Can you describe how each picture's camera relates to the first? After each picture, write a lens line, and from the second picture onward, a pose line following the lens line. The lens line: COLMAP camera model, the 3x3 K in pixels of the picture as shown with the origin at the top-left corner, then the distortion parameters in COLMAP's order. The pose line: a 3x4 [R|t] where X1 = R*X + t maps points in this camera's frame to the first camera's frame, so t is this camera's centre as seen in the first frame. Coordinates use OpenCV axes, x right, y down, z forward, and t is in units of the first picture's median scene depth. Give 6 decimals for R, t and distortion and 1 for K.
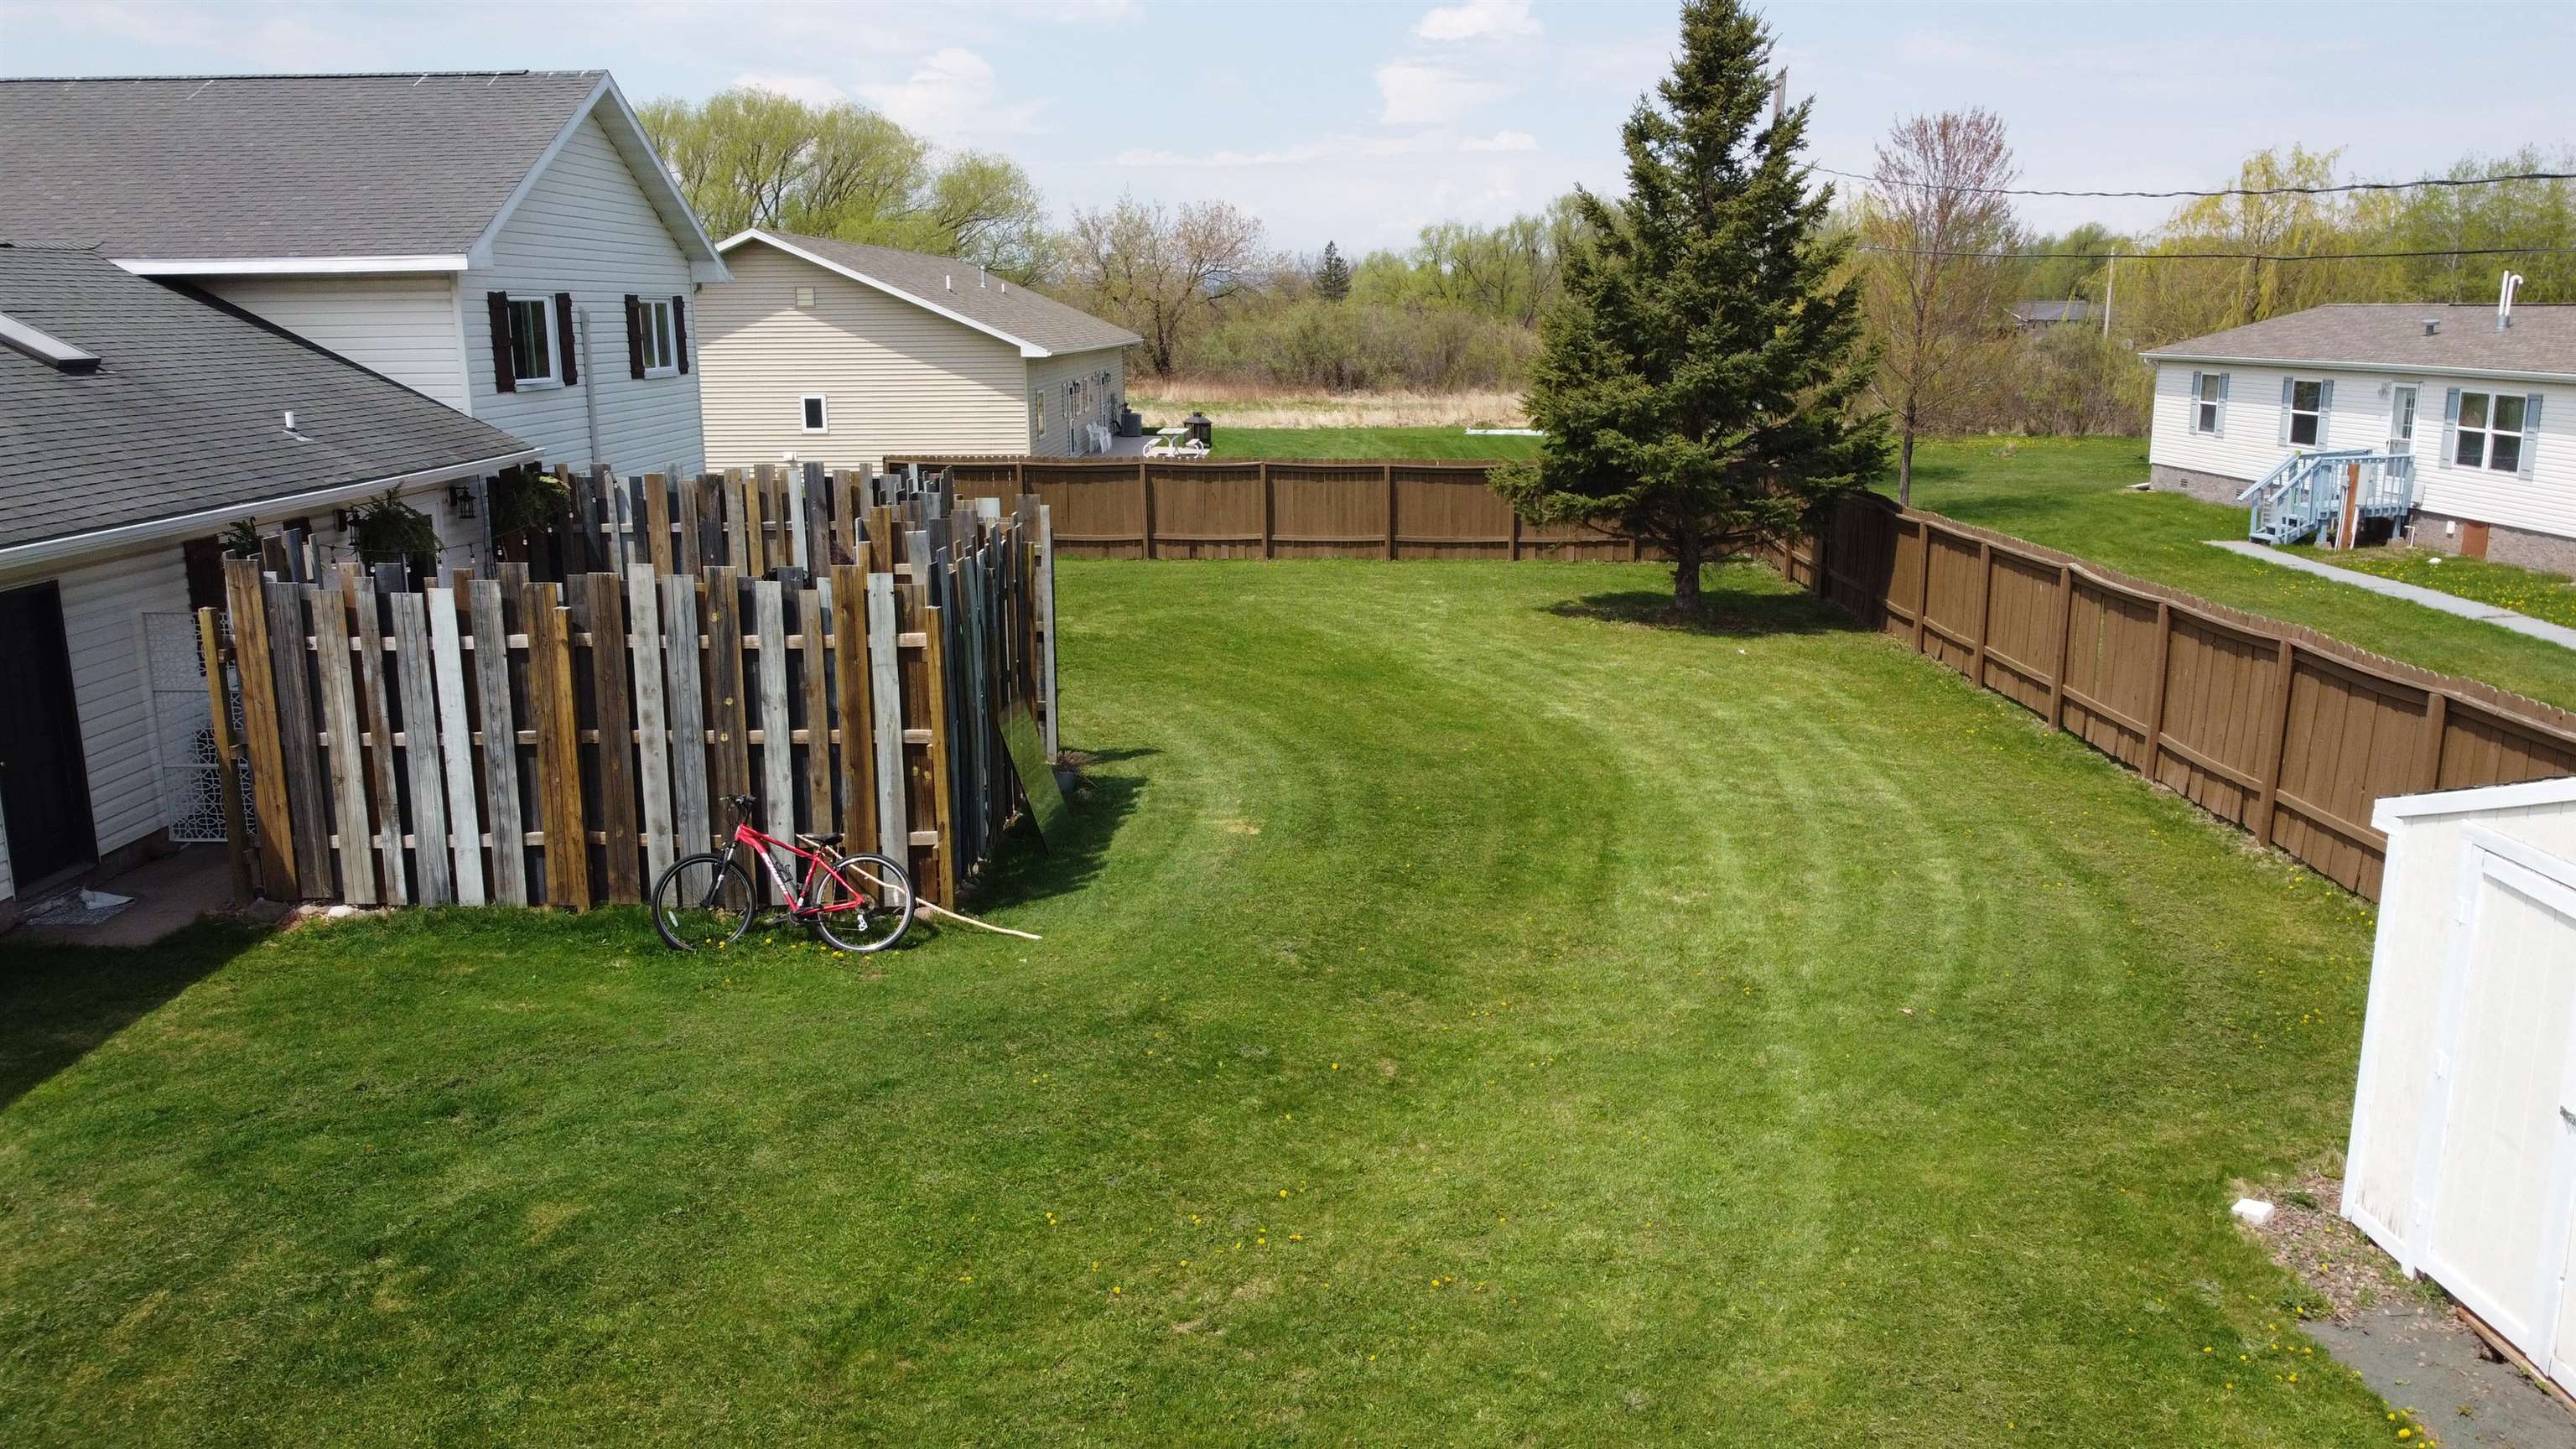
lens RADIAL K [[1920.6, 0, 1300.4], [0, 1920.6, 732.9], [0, 0, 1]] dist [-0.002776, -0.011664]
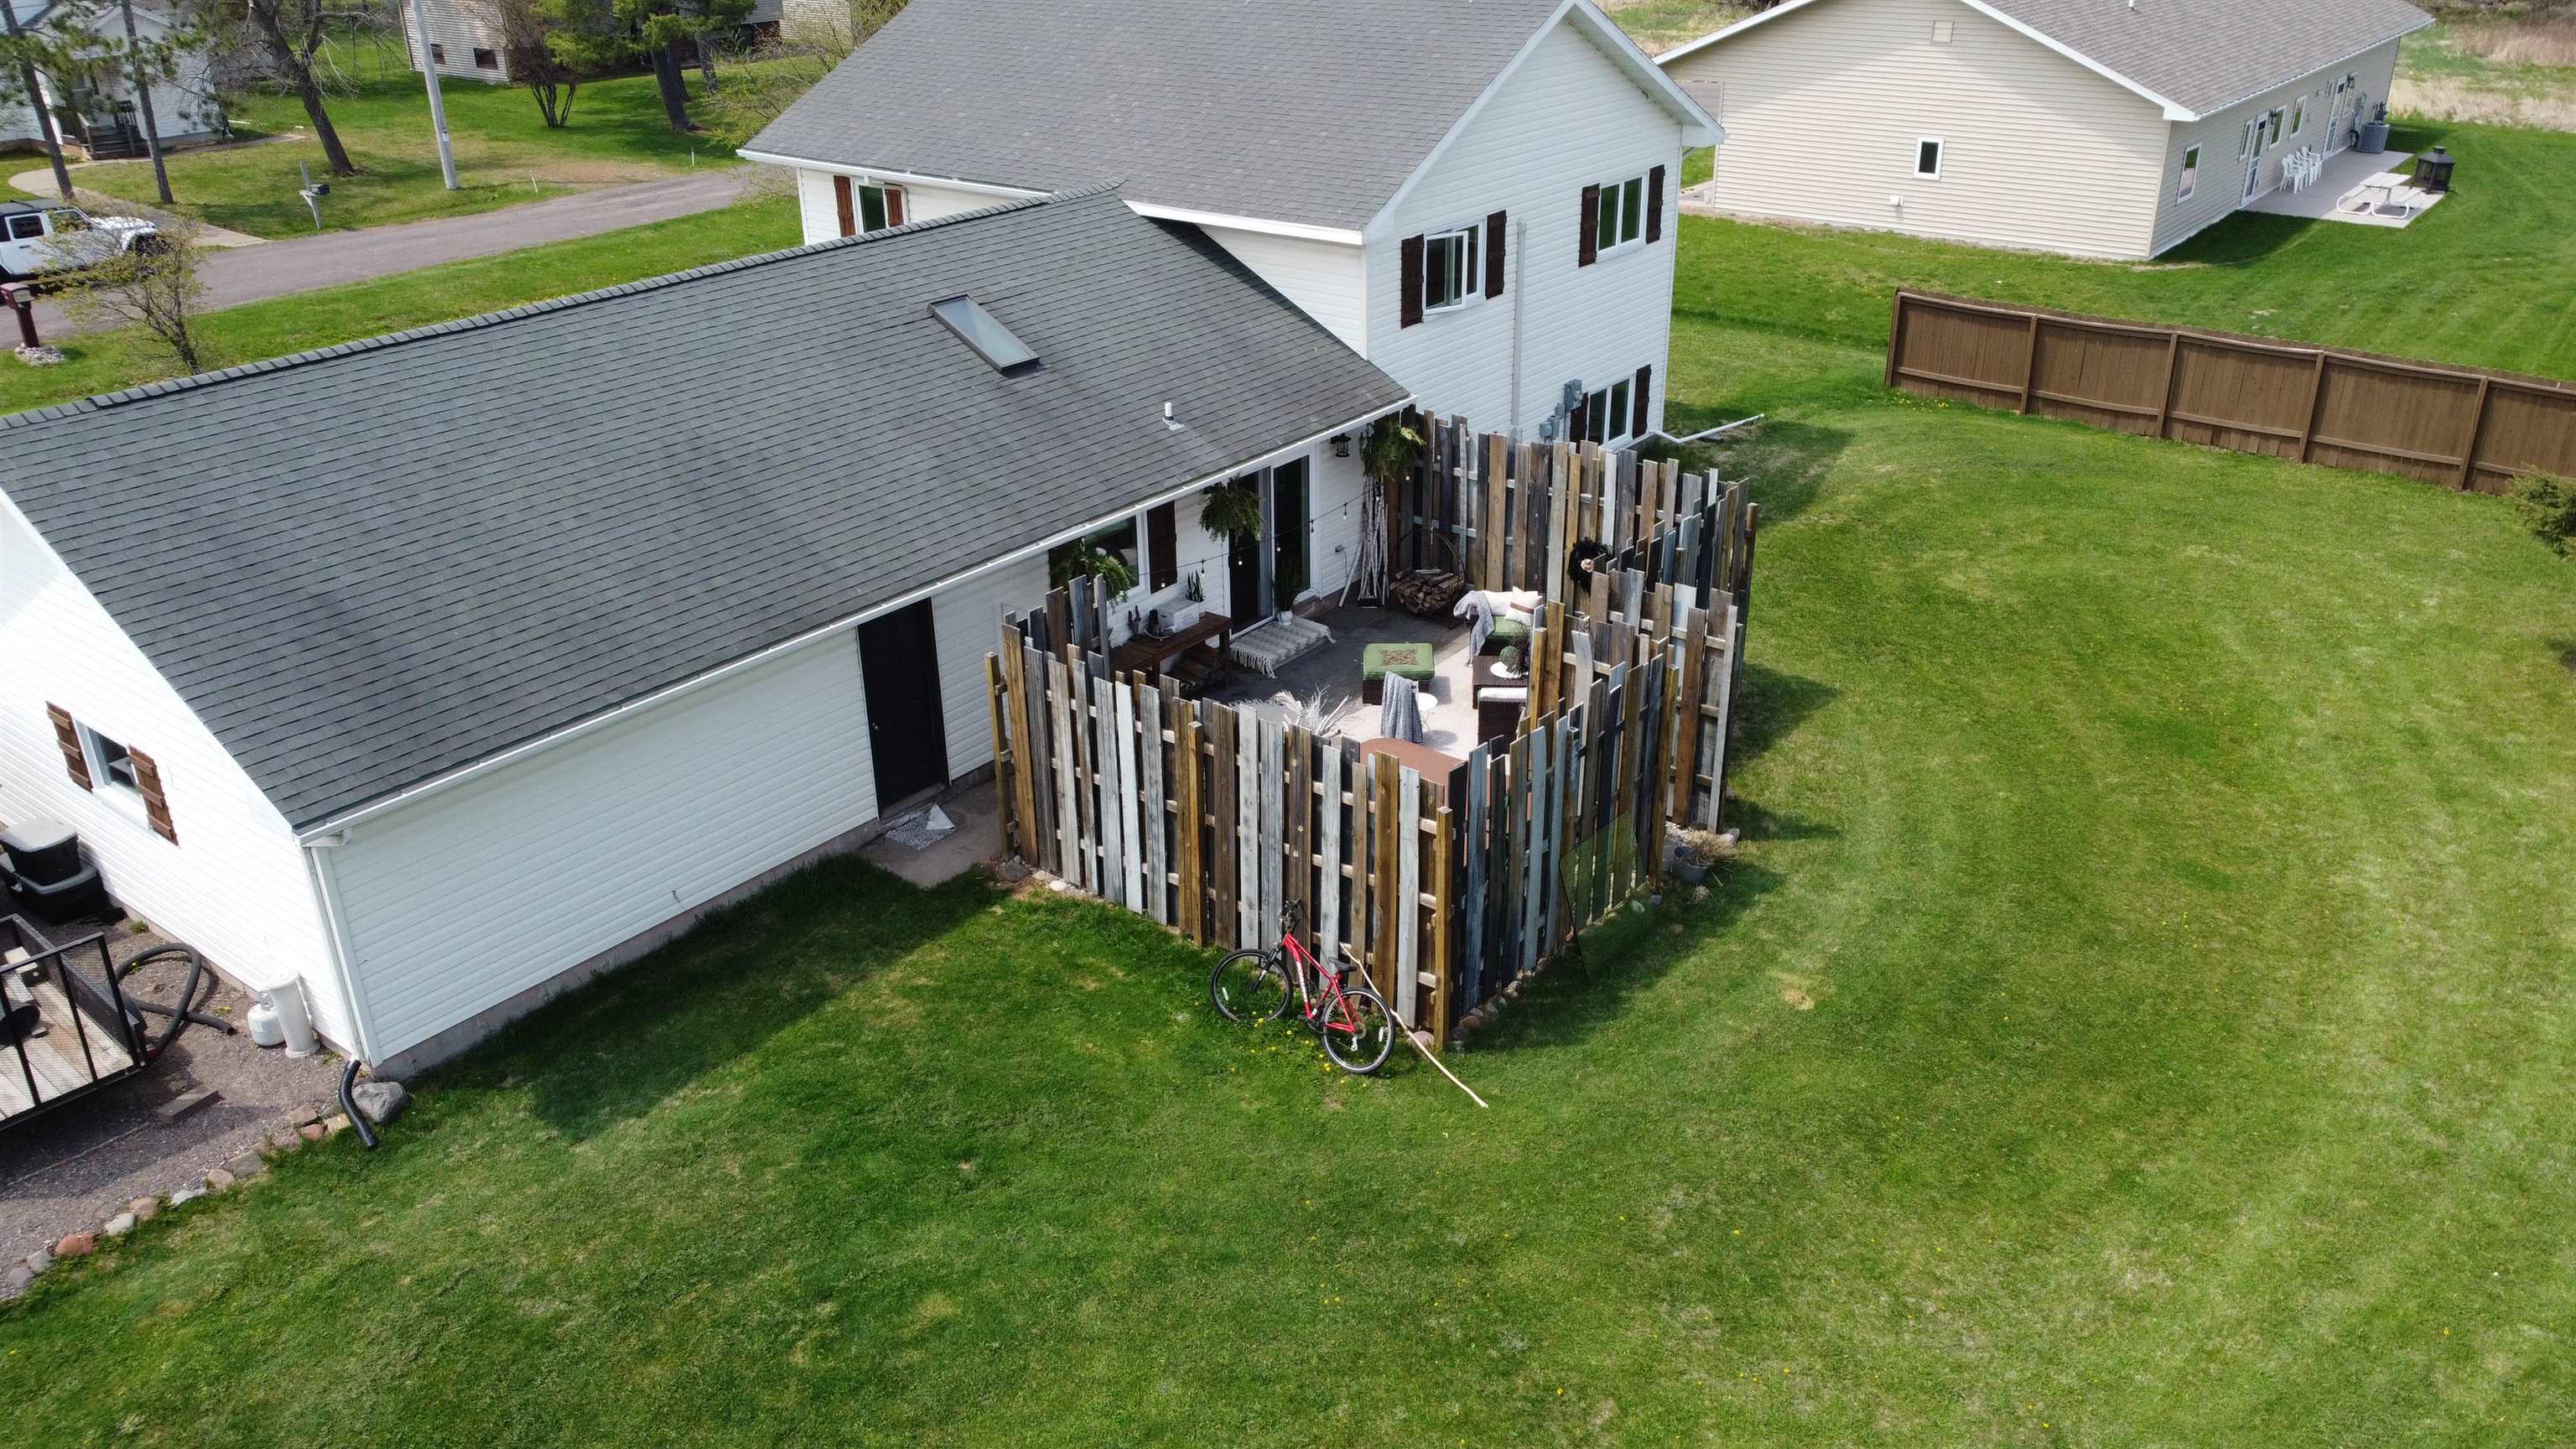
lens RADIAL K [[1920.6, 0, 1301.7], [0, 1920.6, 724.9], [0, 0, 1]] dist [-0.002776, -0.011664]
pose [[0.795329, 0.255283, -0.549801, 0.338348], [-0.124615, 0.956481, 0.263848, -0.387783], [0.593231, -0.141333, 0.792529, 0.064232]]
